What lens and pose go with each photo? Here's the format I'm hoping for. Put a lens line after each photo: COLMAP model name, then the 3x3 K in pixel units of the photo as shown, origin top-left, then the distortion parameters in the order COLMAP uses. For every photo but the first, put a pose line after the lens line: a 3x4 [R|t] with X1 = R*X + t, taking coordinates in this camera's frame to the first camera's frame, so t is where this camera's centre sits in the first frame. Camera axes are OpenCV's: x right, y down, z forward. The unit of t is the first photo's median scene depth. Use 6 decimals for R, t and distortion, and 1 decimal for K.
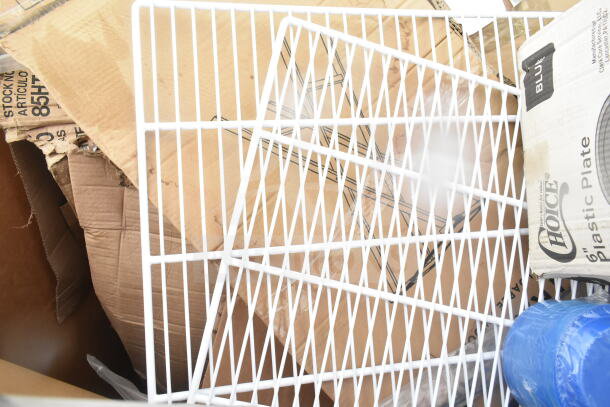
lens RADIAL K [[470.9, 0, 305.0], [0, 470.9, 203.5], [0, 0, 1]] dist [-0.001939, -0.001919]
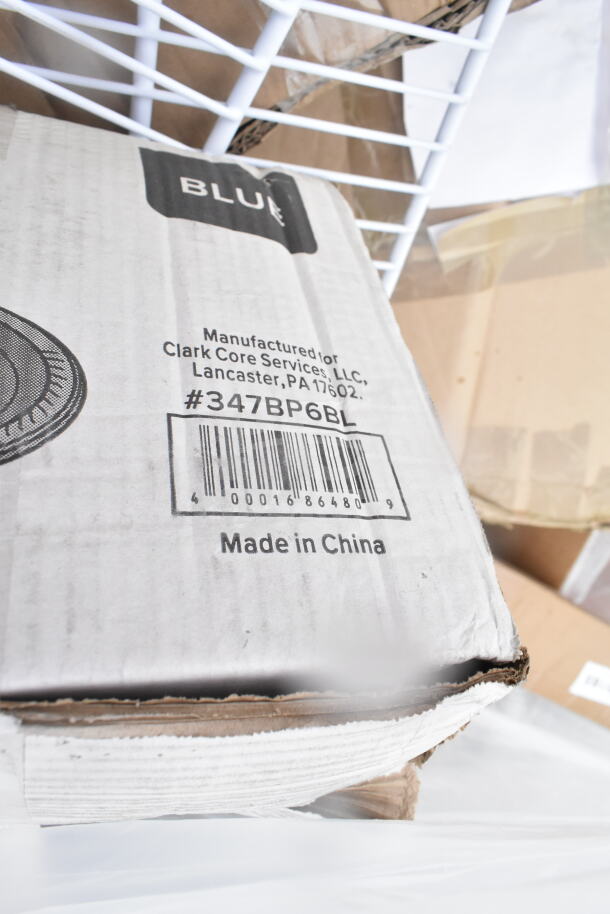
lens RADIAL K [[705.6, 0, 305.0], [0, 705.6, 457.0], [0, 0, 1]] dist [-0.001939, -0.001919]
pose [[-0.287528, 0.758198, 0.585203, 0.320714], [-0.948763, -0.141868, -0.282351, -0.198453], [-0.131056, -0.636403, 0.760142, 0.490038]]
